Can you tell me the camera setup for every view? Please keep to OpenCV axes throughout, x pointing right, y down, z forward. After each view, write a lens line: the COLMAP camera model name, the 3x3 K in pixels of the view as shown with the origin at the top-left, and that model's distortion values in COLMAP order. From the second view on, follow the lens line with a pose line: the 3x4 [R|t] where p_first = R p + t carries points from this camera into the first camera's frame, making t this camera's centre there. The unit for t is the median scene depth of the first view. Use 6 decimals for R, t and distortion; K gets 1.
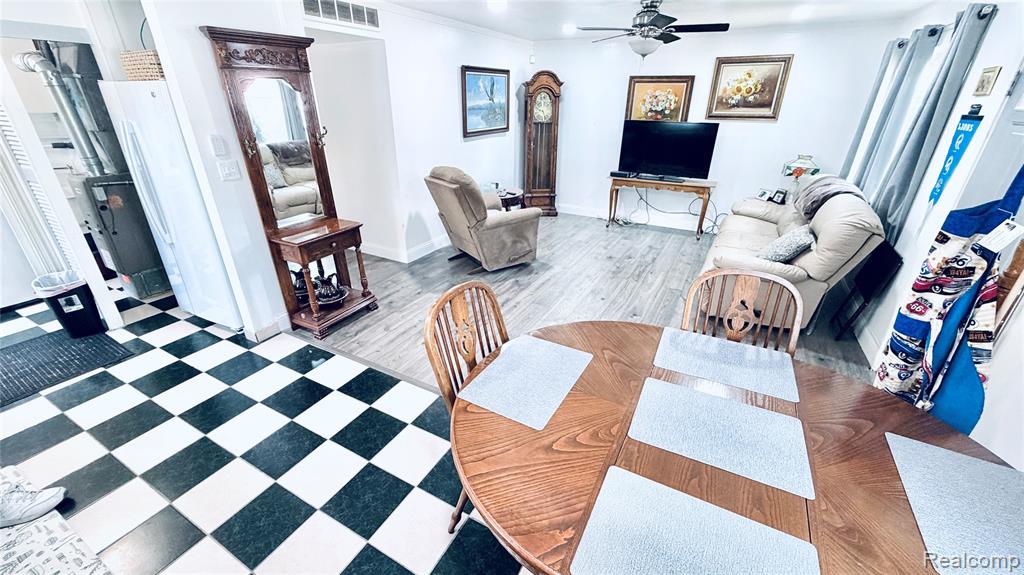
lens RADIAL K [[408.0, 0, 508.4], [0, 408.0, 288.9], [0, 0, 1]] dist [-0.001063, 0.000379]
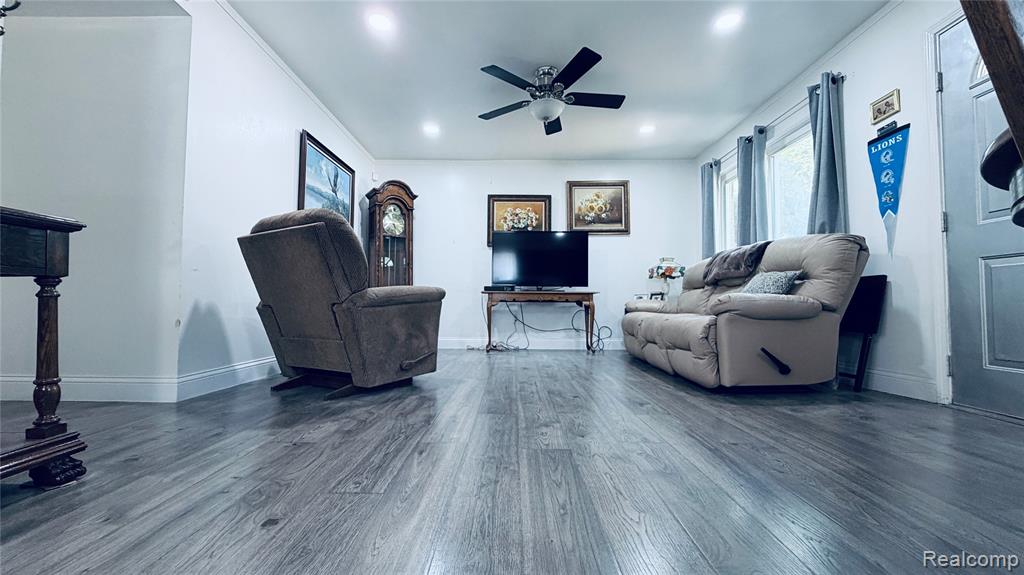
lens RADIAL K [[410.5, 0, 506.3], [0, 410.5, 285.4], [0, 0, 1]] dist [-0.001655, 0.000186]
pose [[0.883356, 0.020634, 0.468249, -0.121046], [0.200827, 0.886016, -0.417905, 0.085696], [-0.423499, 0.463195, 0.778523, 0.362805]]
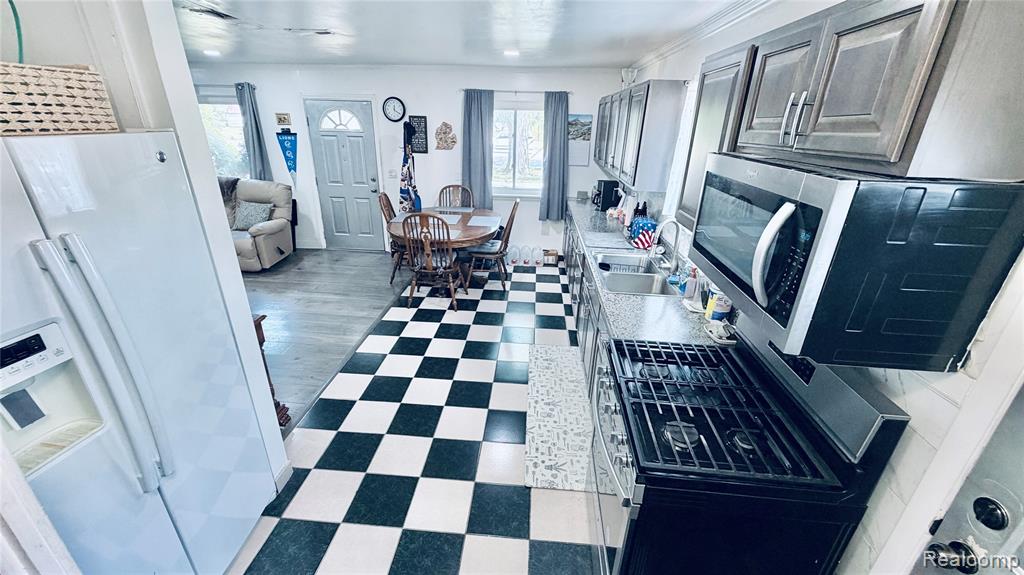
lens RADIAL K [[408.0, 0, 508.4], [0, 408.0, 288.9], [0, 0, 1]] dist [-0.001063, 0.000379]
pose [[-0.406262, -0.360647, 0.839574, -0.768630], [0.373993, 0.772703, 0.512893, -0.209488], [-0.833715, 0.522364, -0.179040, 0.389127]]
